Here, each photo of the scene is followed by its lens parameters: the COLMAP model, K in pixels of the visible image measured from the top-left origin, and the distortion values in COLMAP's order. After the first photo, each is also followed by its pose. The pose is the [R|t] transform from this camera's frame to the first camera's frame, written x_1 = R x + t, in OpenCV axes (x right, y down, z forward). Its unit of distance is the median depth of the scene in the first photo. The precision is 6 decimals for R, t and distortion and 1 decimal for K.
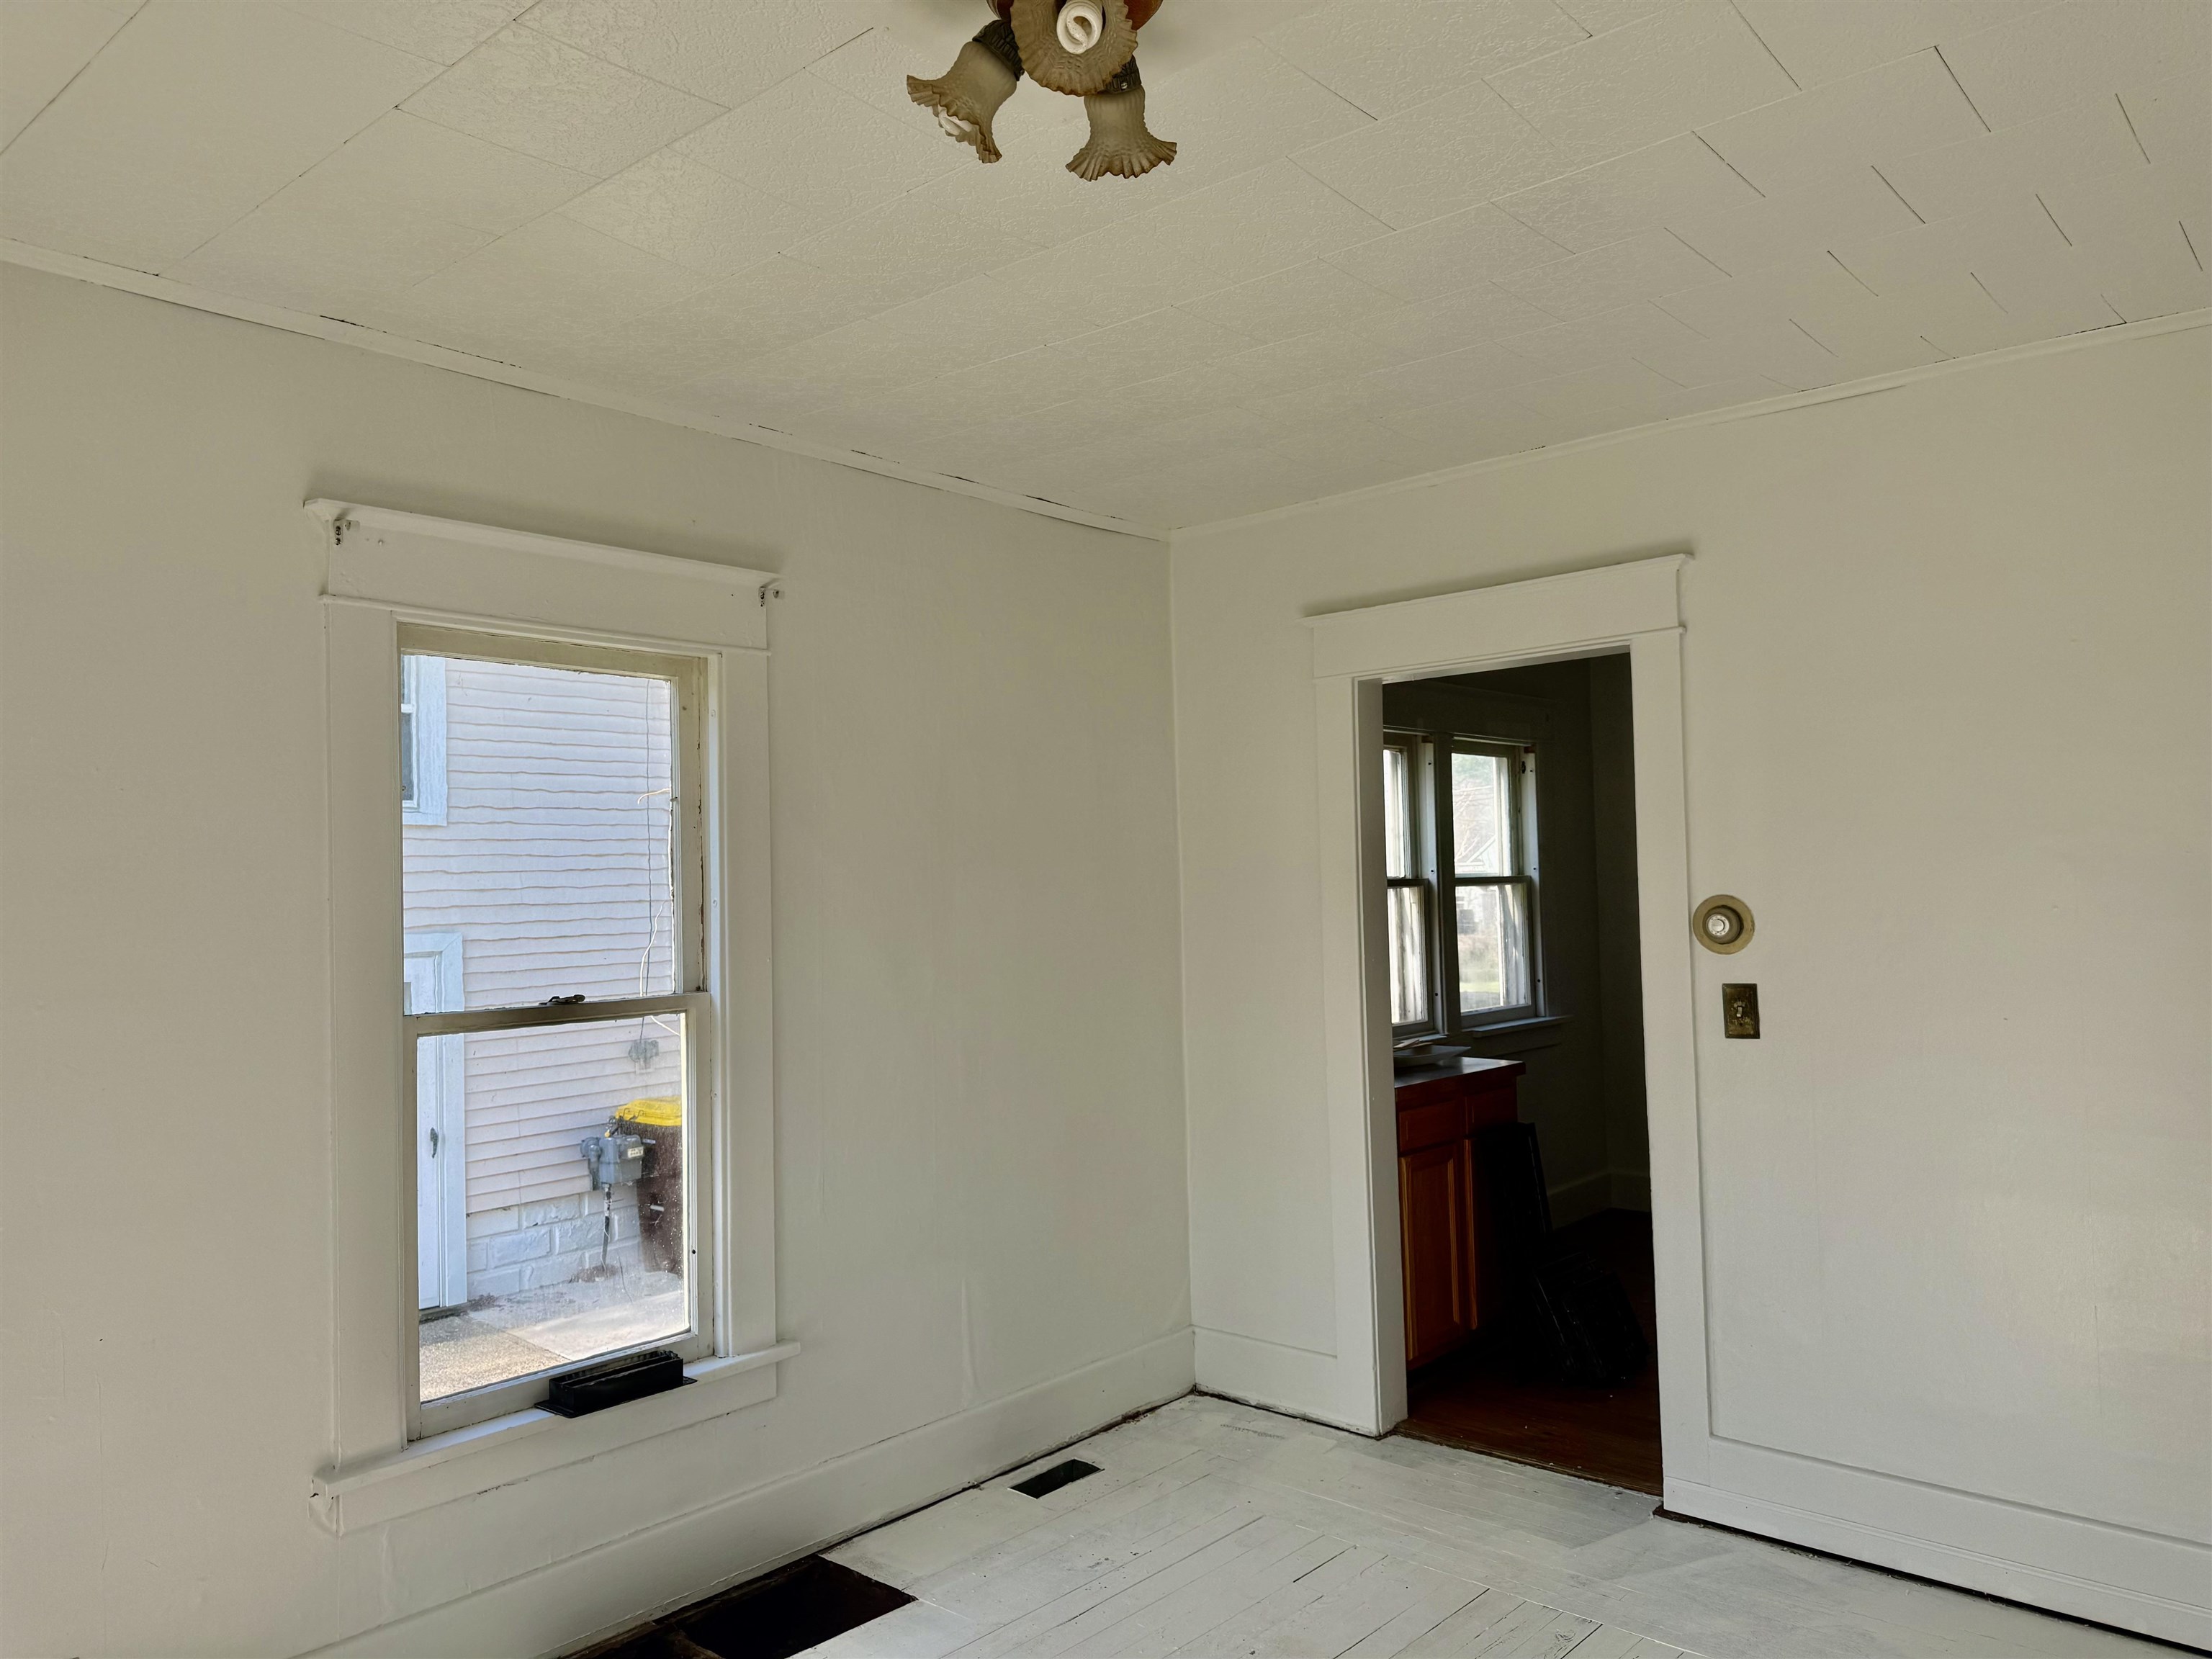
lens RADIAL K [[1554.0, 0, 1142.4], [0, 1554.0, 826.3], [0, 0, 1]] dist [0.002313, 0.000774]
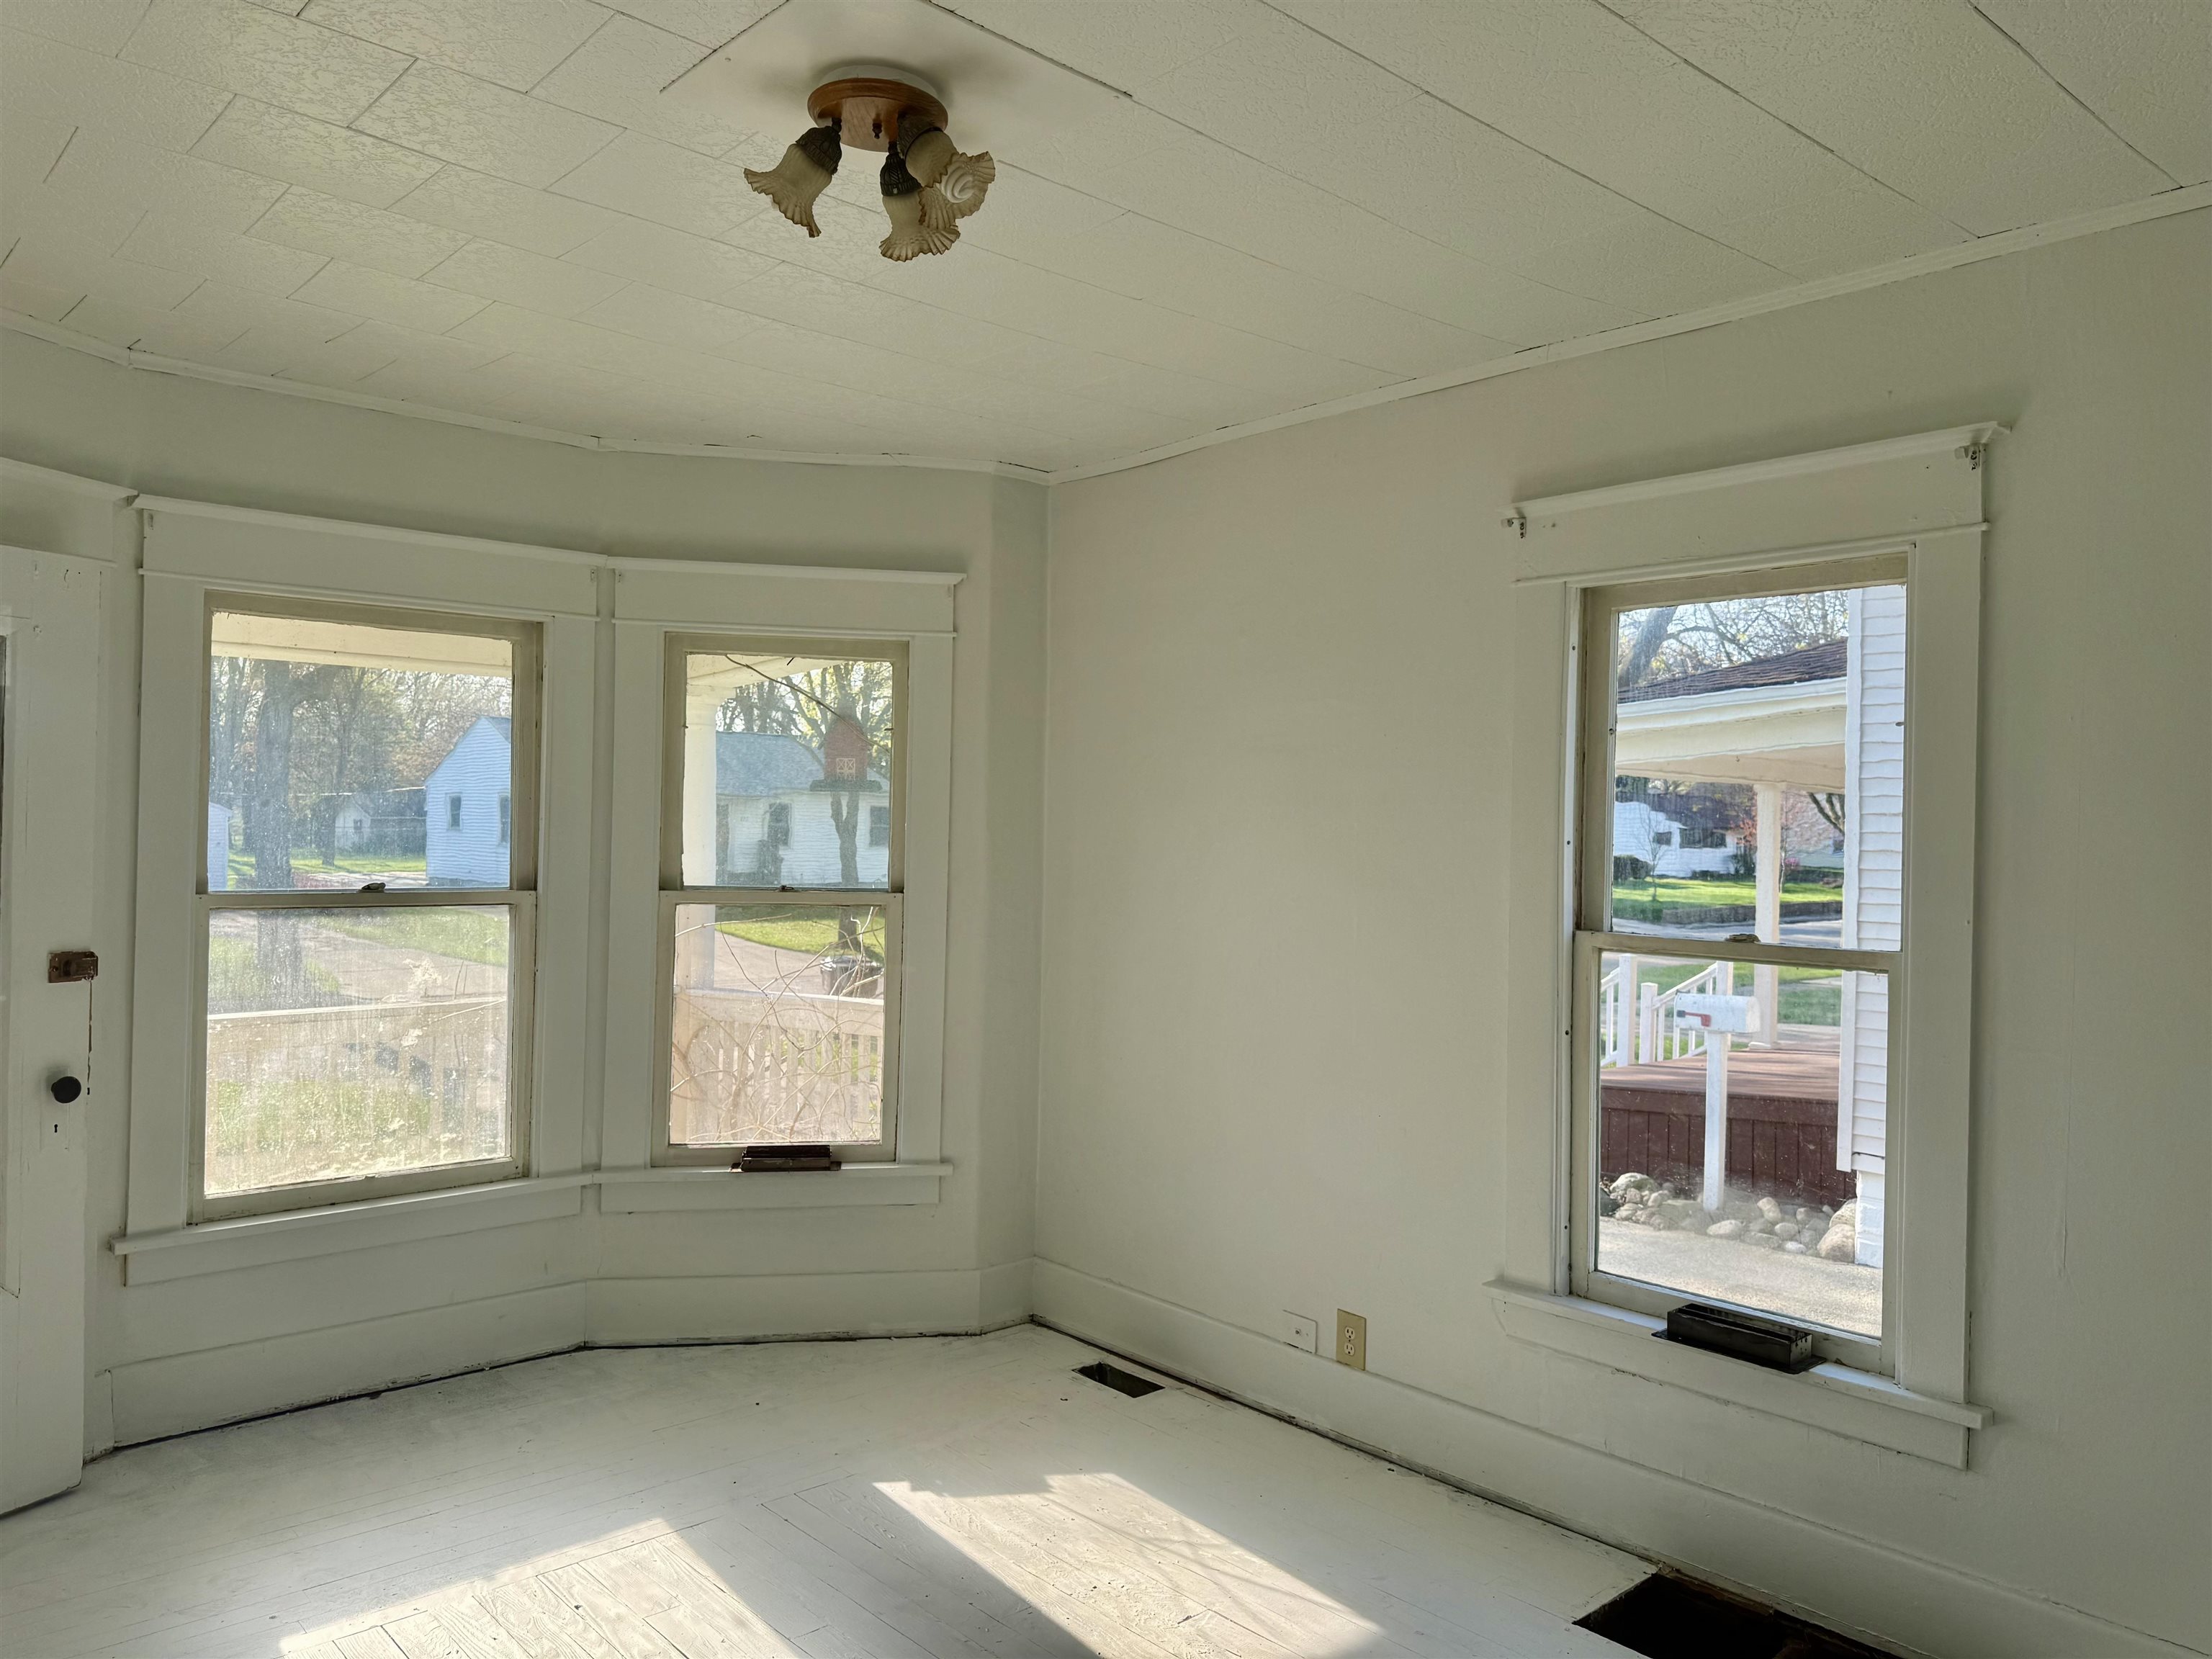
lens RADIAL K [[1554.0, 0, 1142.4], [0, 1554.0, 826.3], [0, 0, 1]] dist [0.002313, 0.000774]
pose [[-0.109559, 0.023574, -0.993701, 0.656742], [0.029764, 0.999348, 0.020426, 0.010248], [0.993535, -0.027338, -0.110189, 0.750895]]
